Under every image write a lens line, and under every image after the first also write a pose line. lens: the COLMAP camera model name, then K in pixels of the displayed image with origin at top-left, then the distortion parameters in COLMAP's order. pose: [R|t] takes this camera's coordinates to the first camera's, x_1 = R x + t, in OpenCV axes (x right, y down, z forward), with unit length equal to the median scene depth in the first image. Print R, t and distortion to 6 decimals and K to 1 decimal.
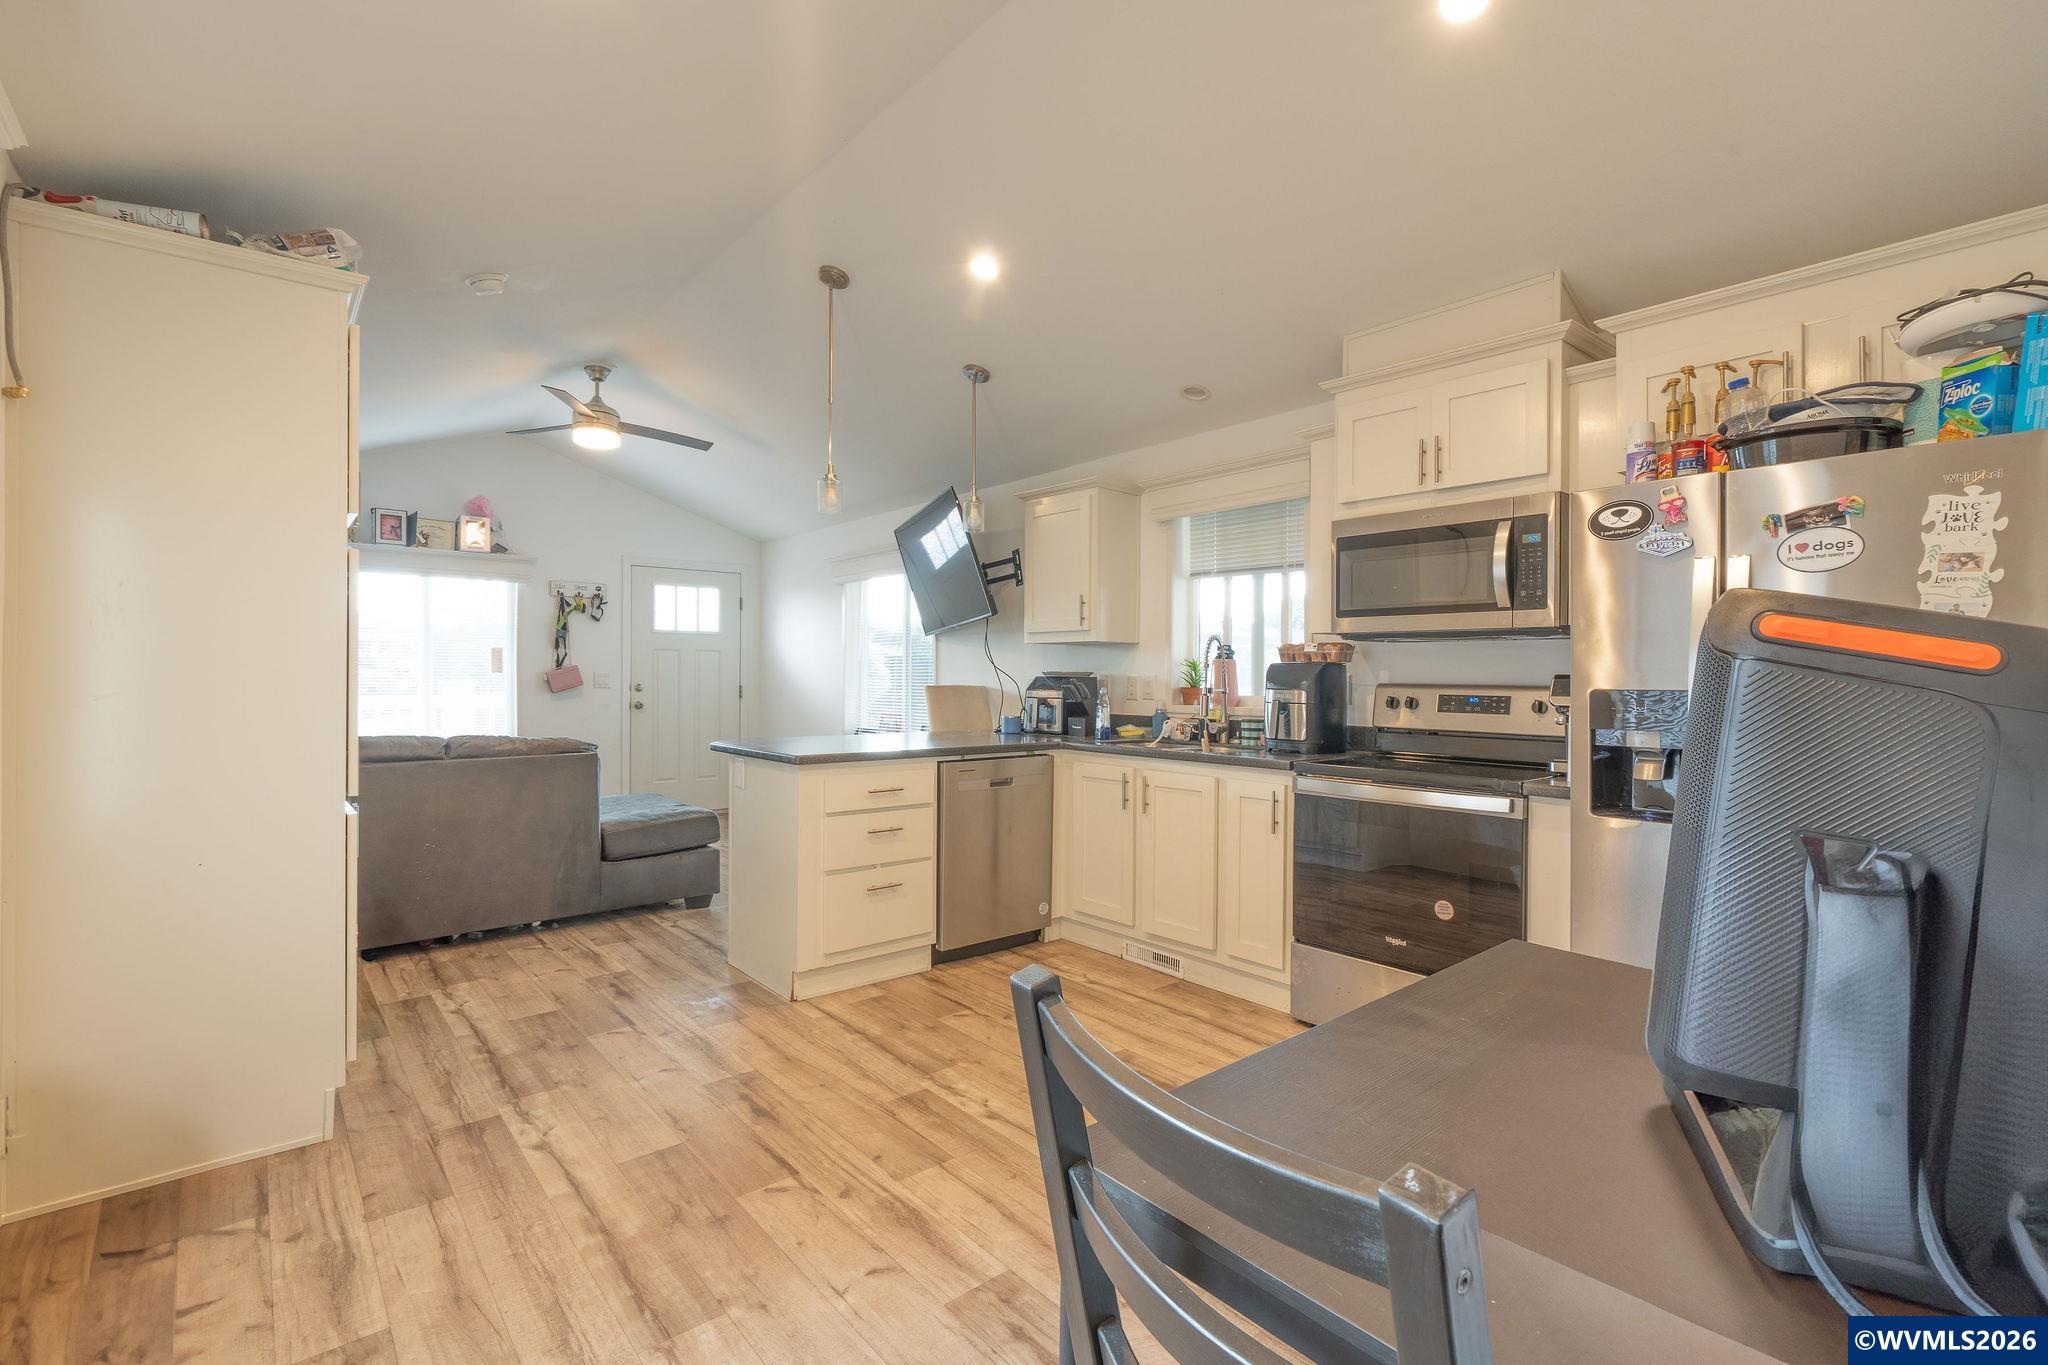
lens RADIAL K [[933.7, 0, 1022.5], [0, 933.7, 673.6], [0, 0, 1]] dist [0.000619, -0.000441]
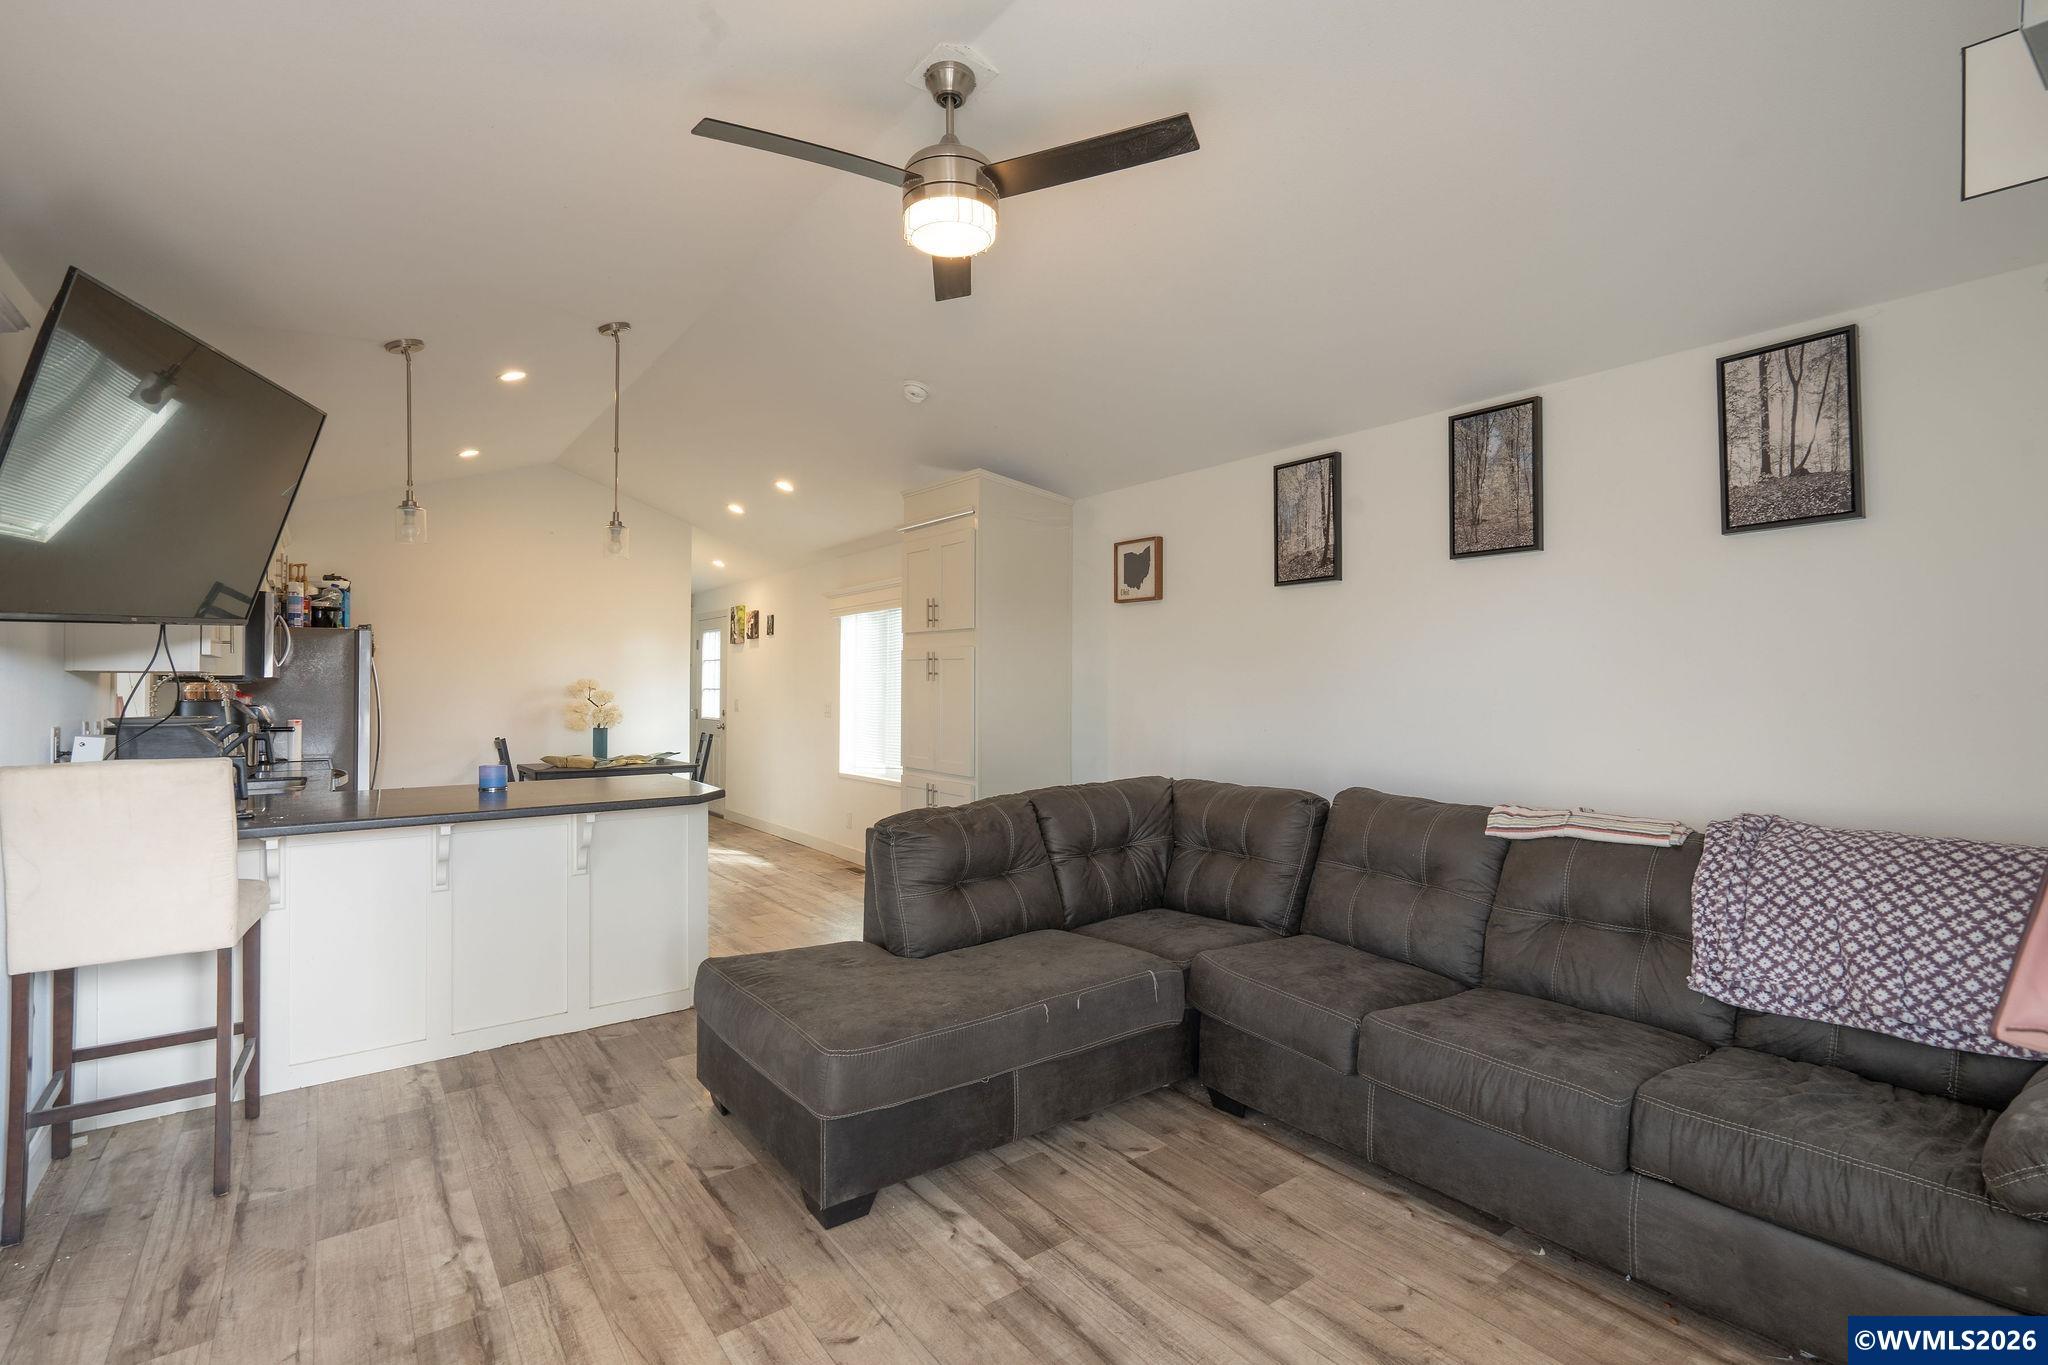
lens RADIAL K [[933.7, 0, 1024.1], [0, 933.7, 675.5], [0, 0, 1]] dist [0.000619, -0.000441]
pose [[-0.998554, 0.003611, 0.053643, -1.123748], [0.003755, 0.999990, 0.002585, -0.064598], [-0.053633, 0.002783, -0.998557, 1.894238]]
